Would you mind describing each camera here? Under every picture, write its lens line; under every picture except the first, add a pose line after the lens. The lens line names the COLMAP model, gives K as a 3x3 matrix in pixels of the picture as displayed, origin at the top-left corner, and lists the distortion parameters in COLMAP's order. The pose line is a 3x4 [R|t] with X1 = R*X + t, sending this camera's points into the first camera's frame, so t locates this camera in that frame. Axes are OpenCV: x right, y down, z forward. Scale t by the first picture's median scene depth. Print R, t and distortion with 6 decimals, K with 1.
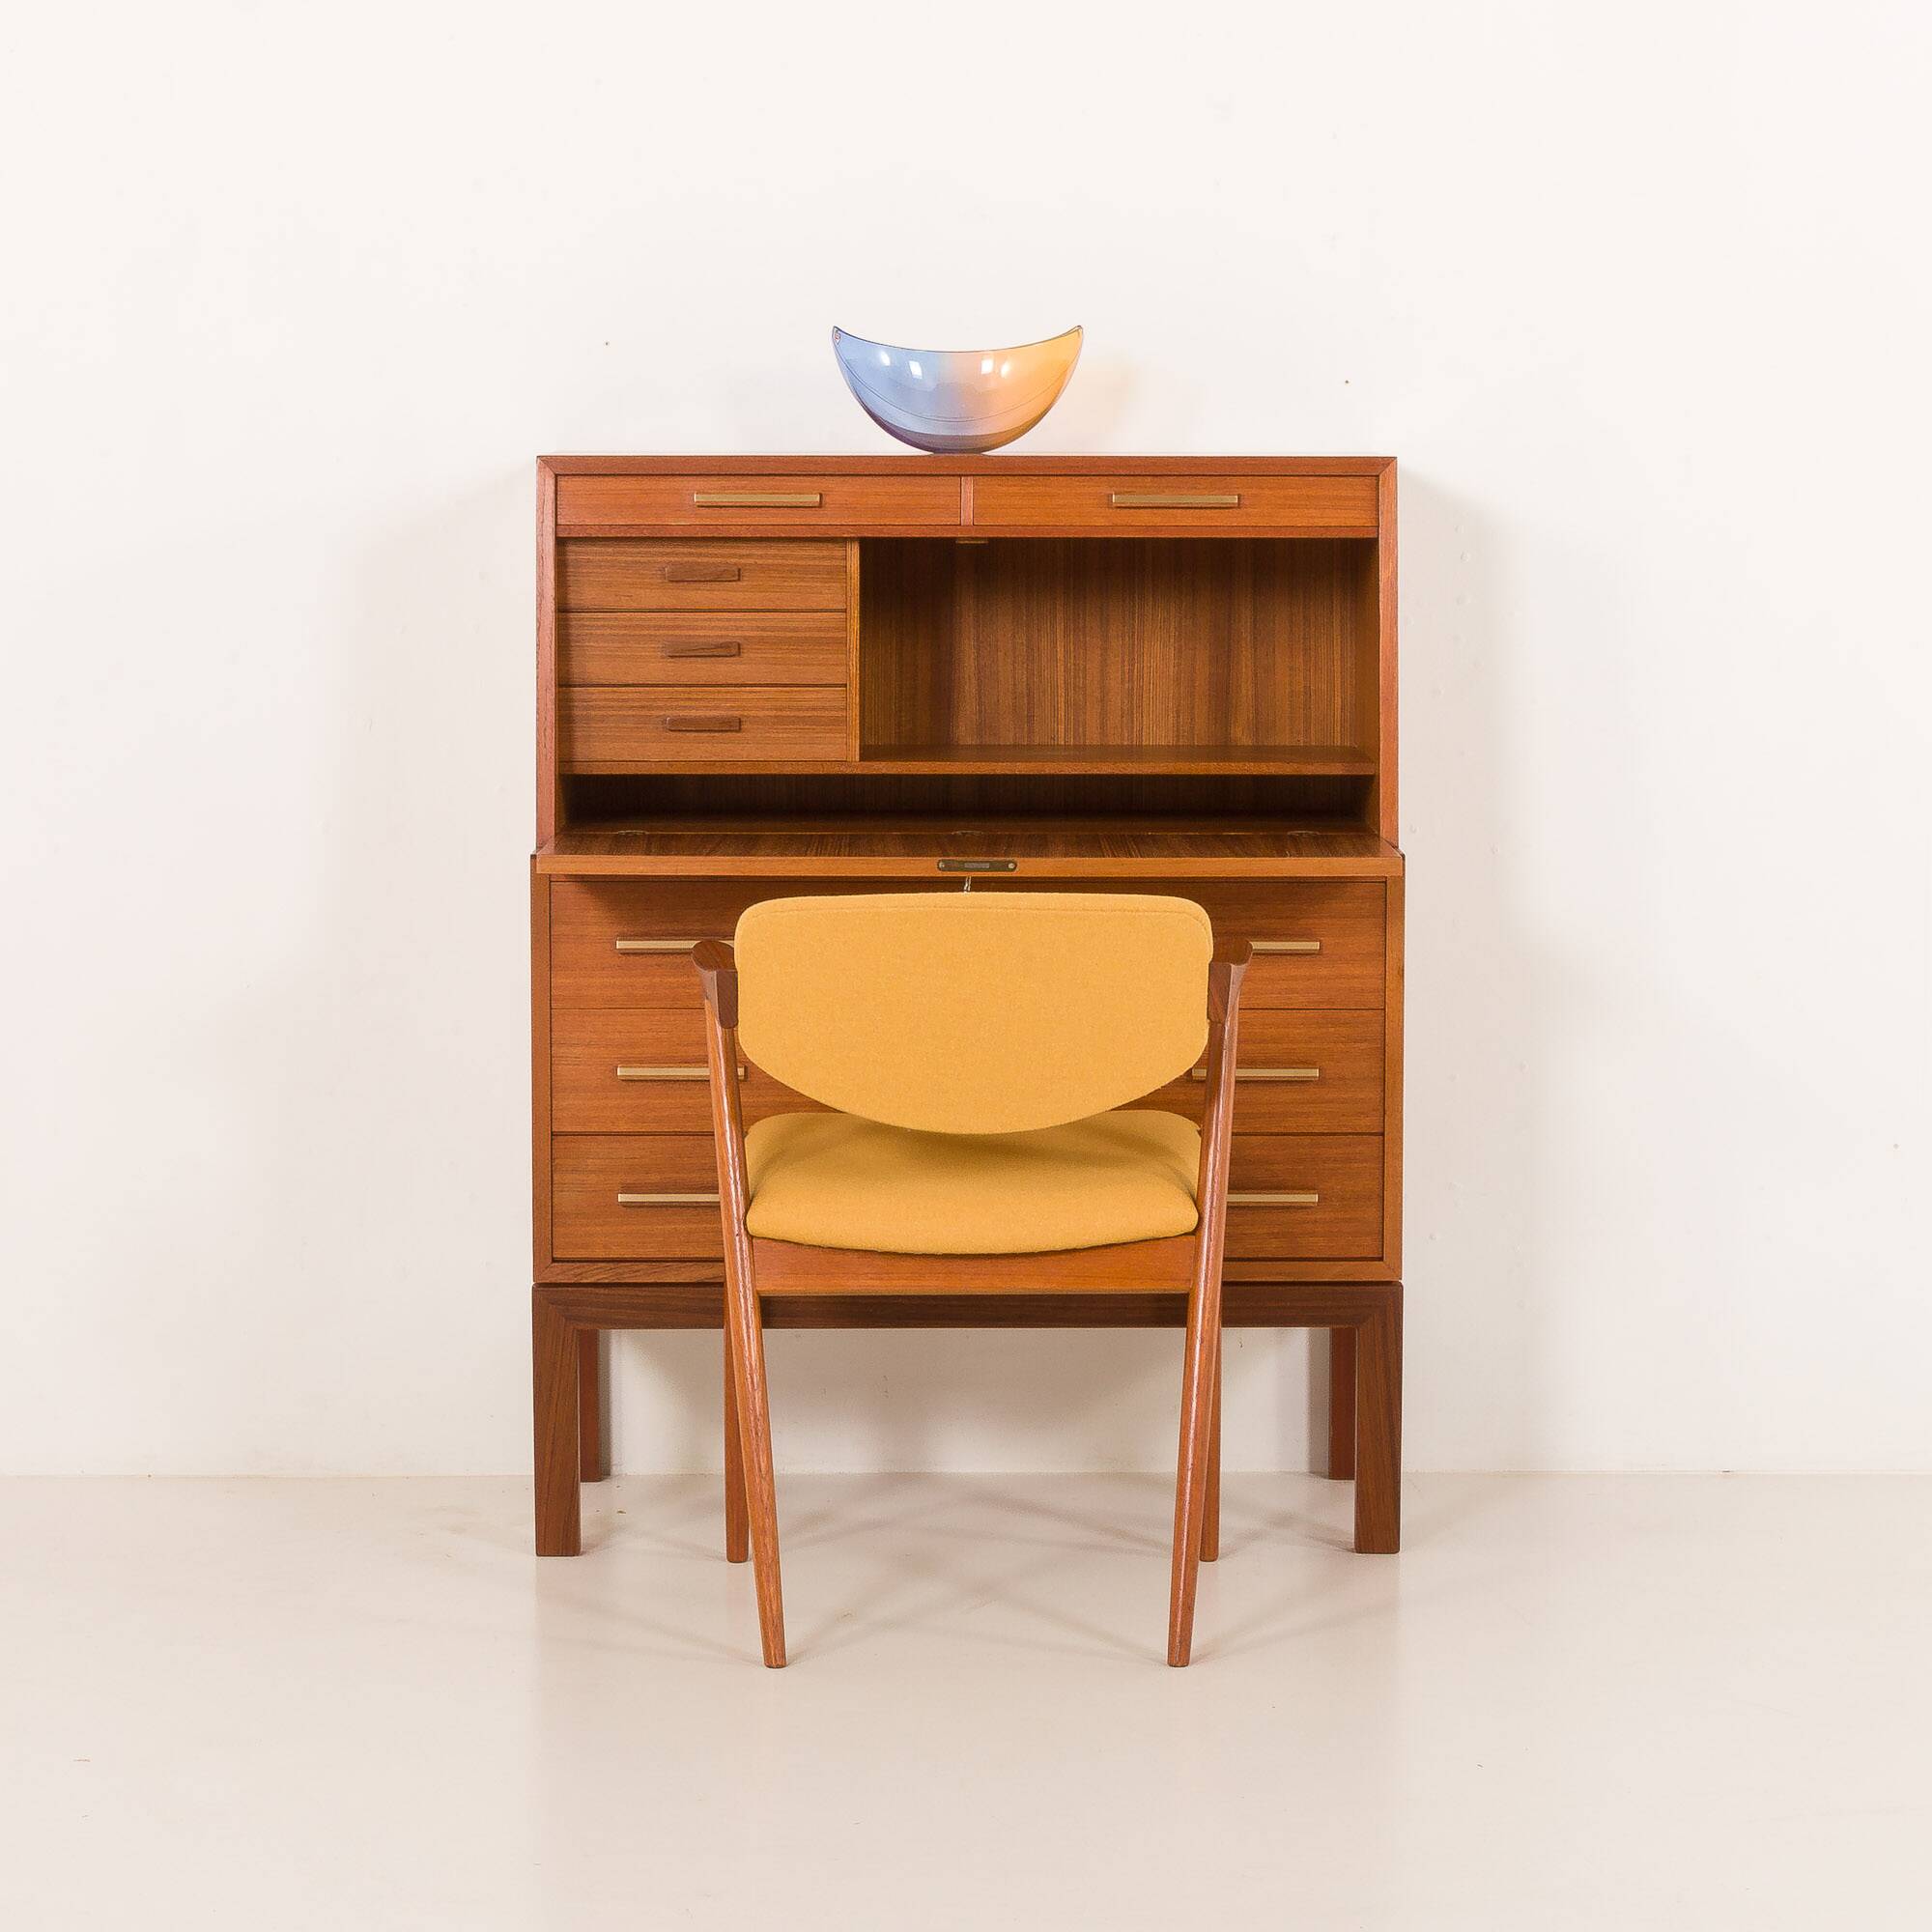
lens RADIAL K [[5504.1, 0, 1053.7], [0, 5504.1, 967.7], [0, 0, 1]] dist [0.046033, 0.047628]
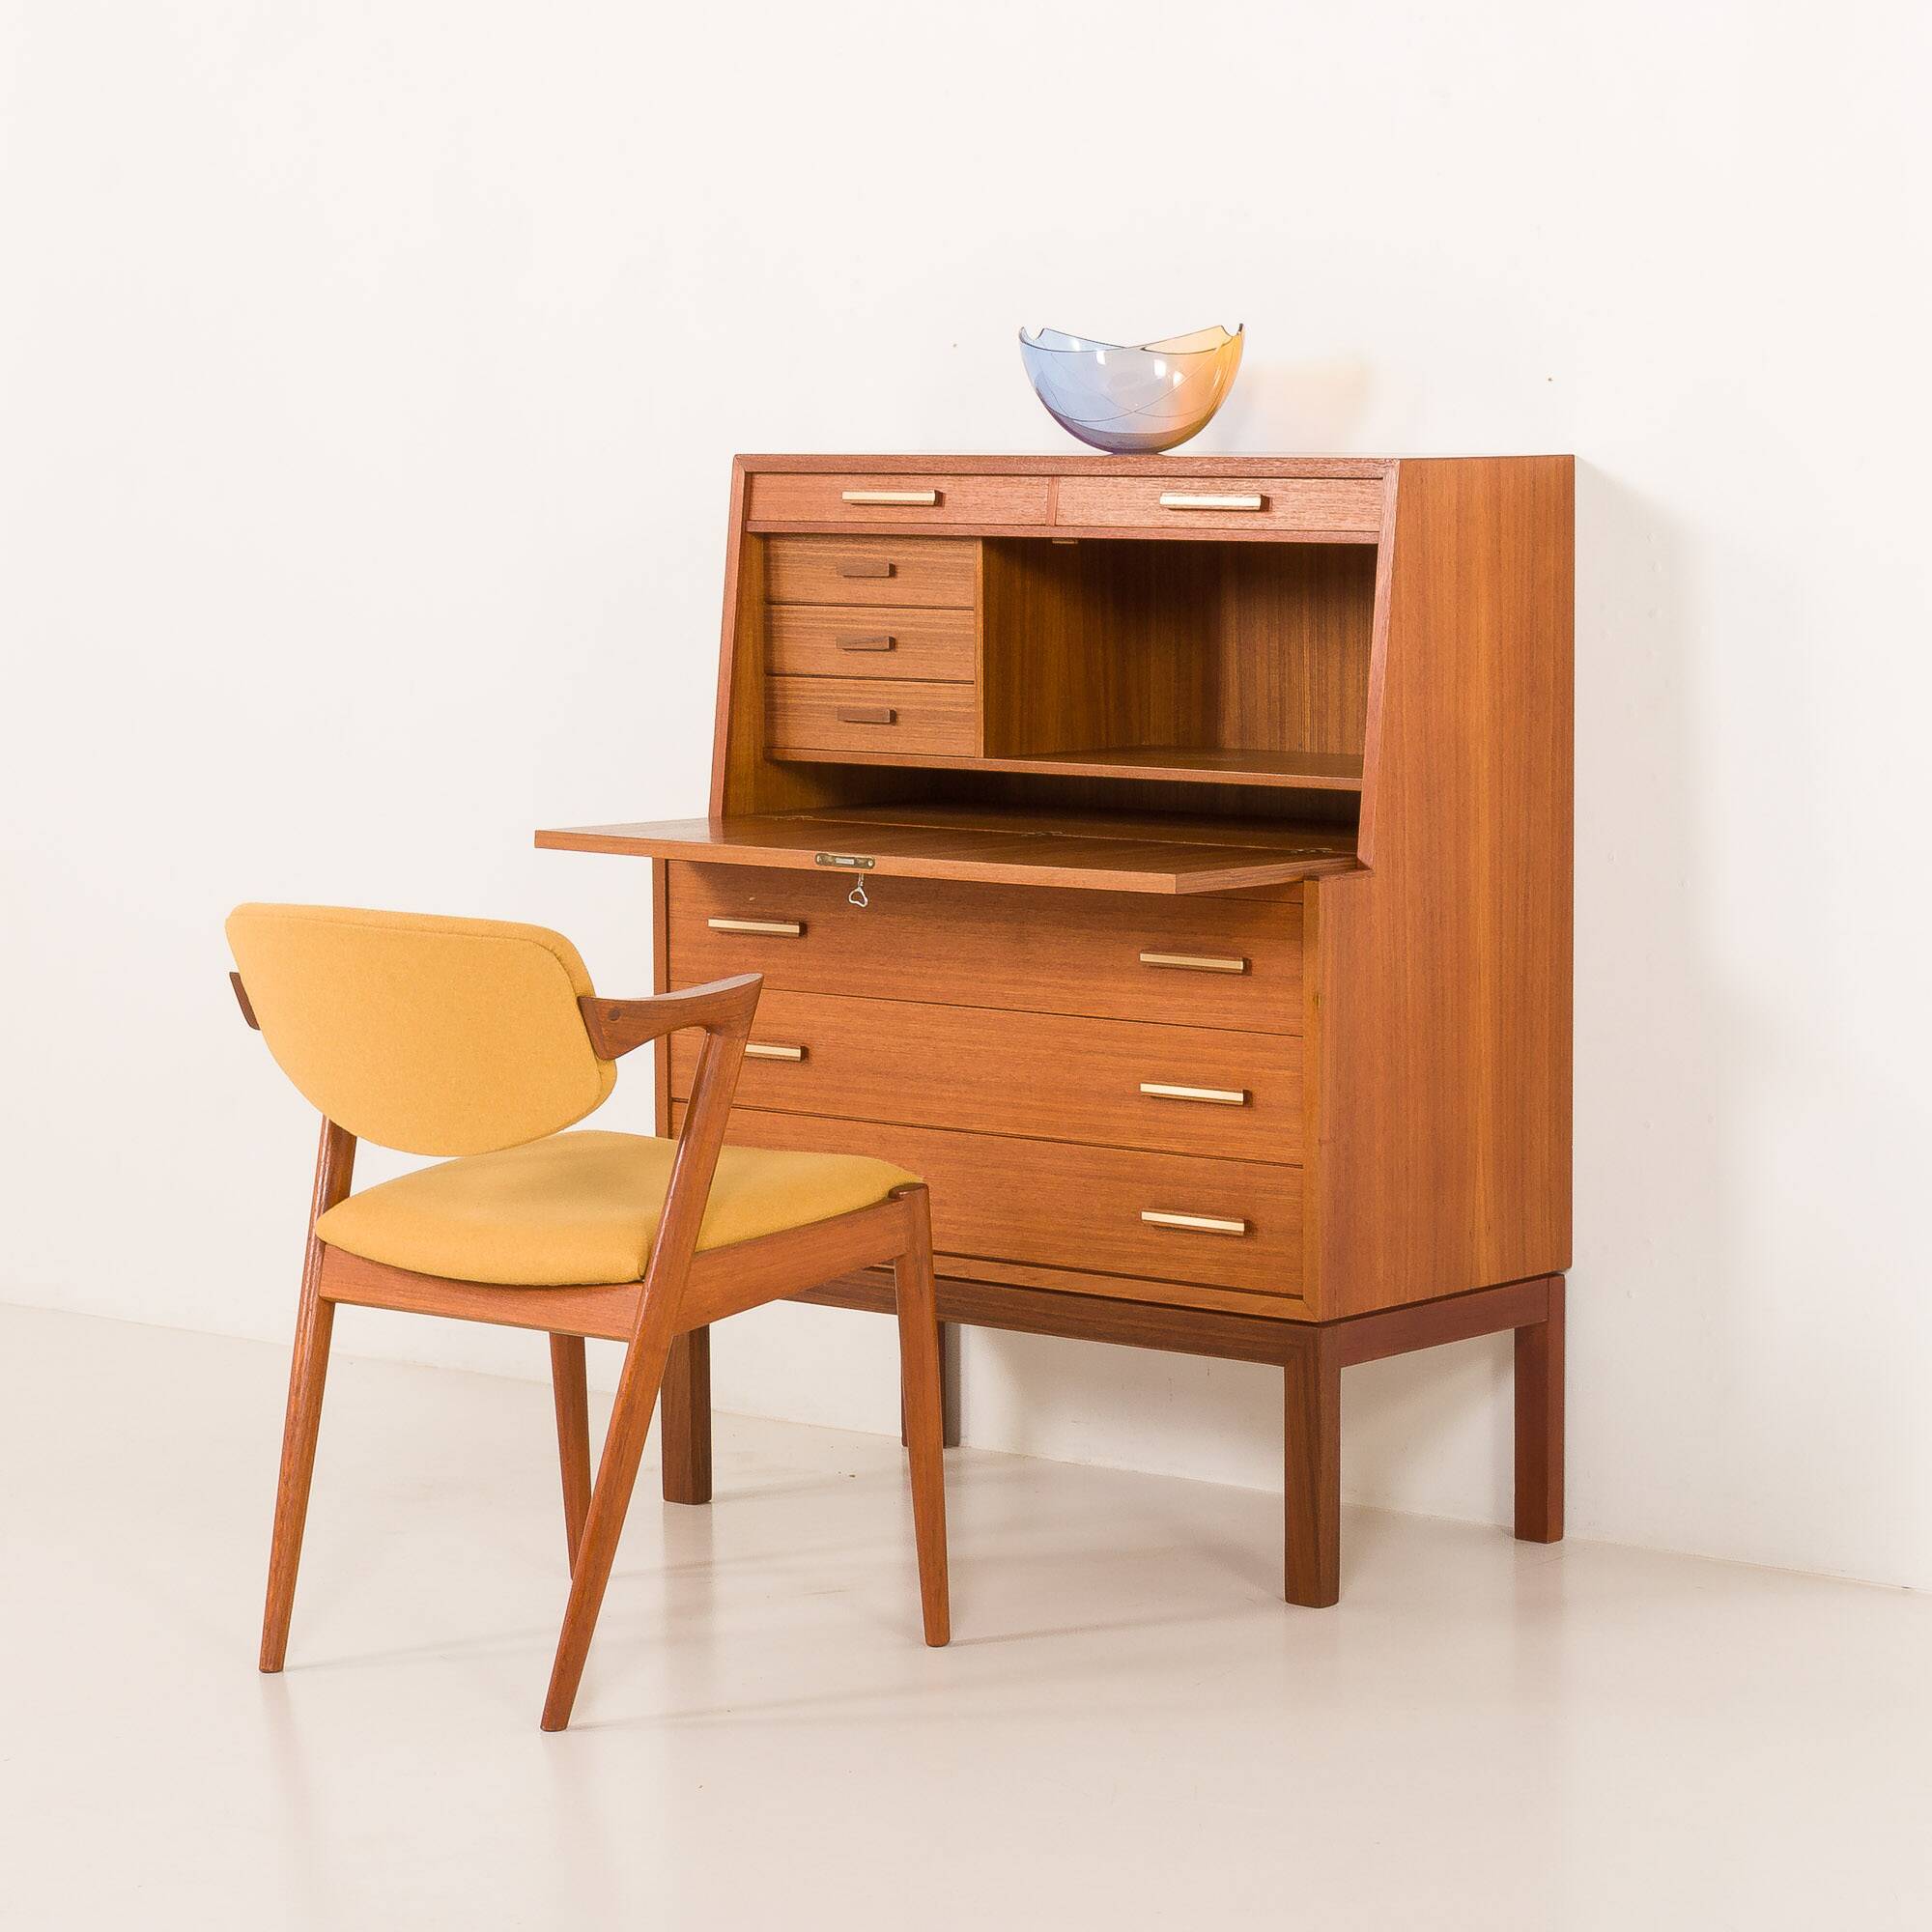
lens RADIAL K [[5503.2, 0, 1118.0], [0, 5503.2, 968.0], [0, 0, 1]] dist [0.038204, -0.122737]
pose [[0.780477, 0.062488, -0.622054, 0.614919], [-0.062201, 0.997817, 0.022194, -0.023027], [0.622083, 0.021371, 0.782660, 0.226649]]
